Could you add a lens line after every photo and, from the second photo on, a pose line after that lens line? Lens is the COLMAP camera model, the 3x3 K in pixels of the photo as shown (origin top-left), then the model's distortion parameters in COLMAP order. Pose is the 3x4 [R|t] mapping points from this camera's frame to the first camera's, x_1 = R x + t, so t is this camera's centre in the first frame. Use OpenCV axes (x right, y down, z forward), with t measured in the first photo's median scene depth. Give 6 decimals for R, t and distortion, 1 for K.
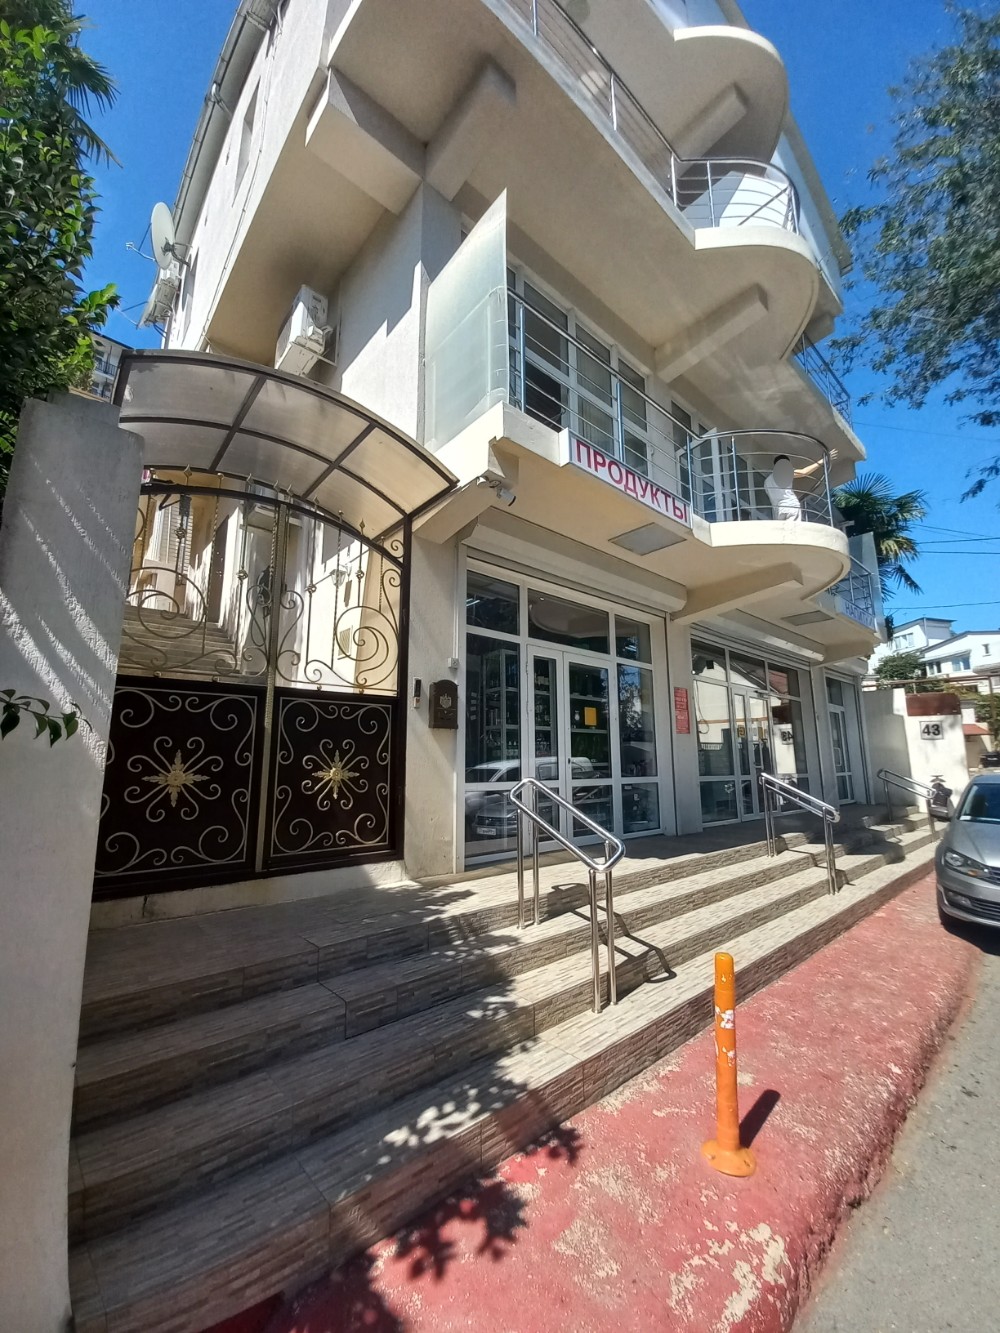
lens RADIAL K [[530.1, 0, 499.5], [0, 530.1, 669.3], [0, 0, 1]] dist [-0.006634, -0.000207]
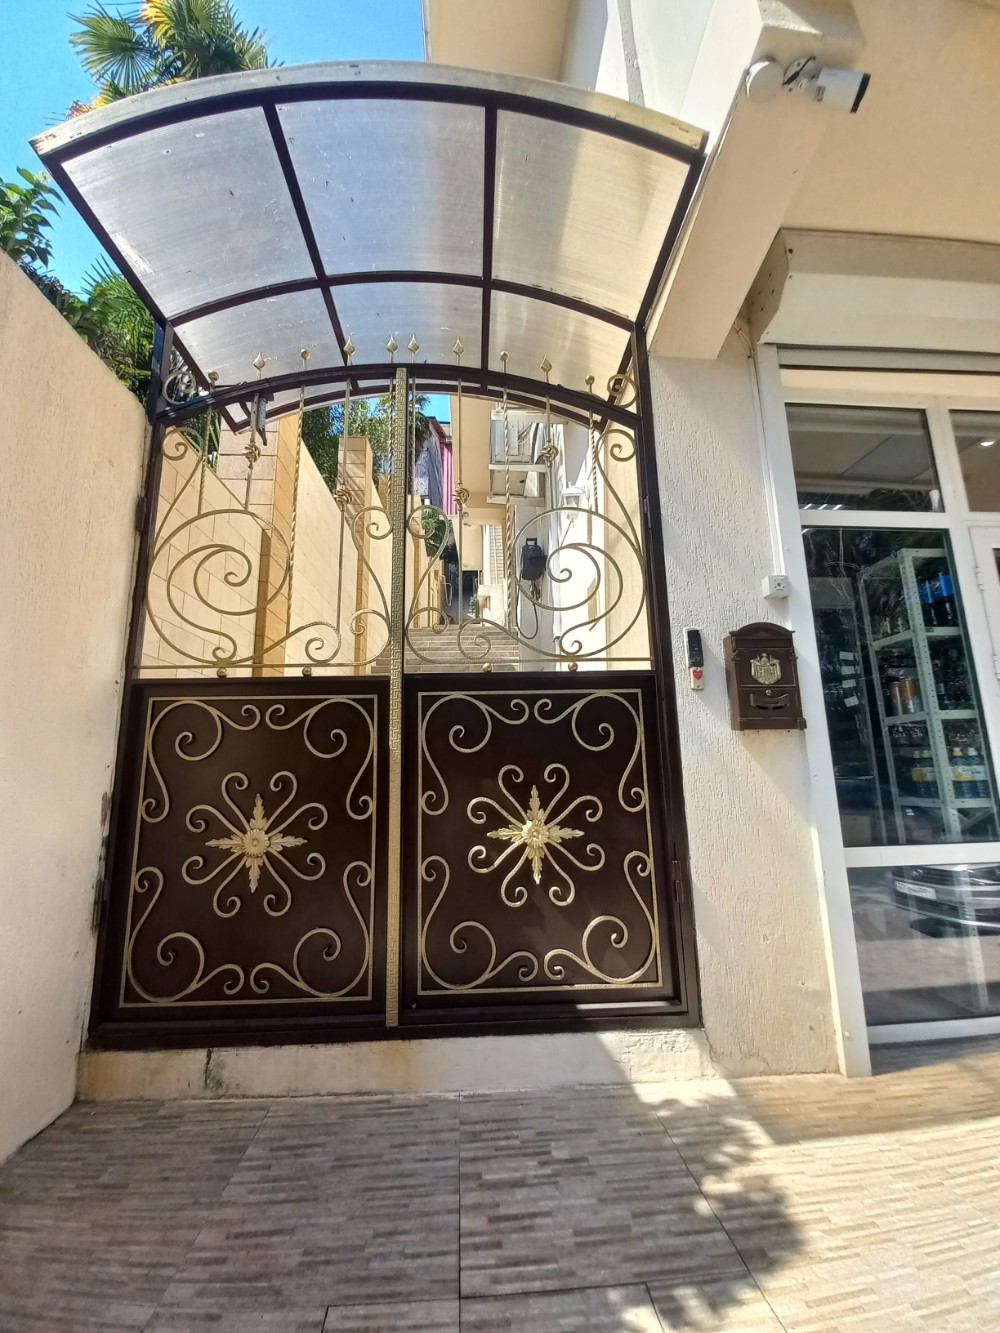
lens RADIAL K [[530.1, 0, 503.6], [0, 530.1, 667.4], [0, 0, 1]] dist [-0.006634, -0.000207]
pose [[0.787898, -0.127629, -0.602434, -0.006288], [0.122704, 0.991207, -0.049514, 0.058710], [0.603457, -0.034909, 0.796631, 0.553897]]
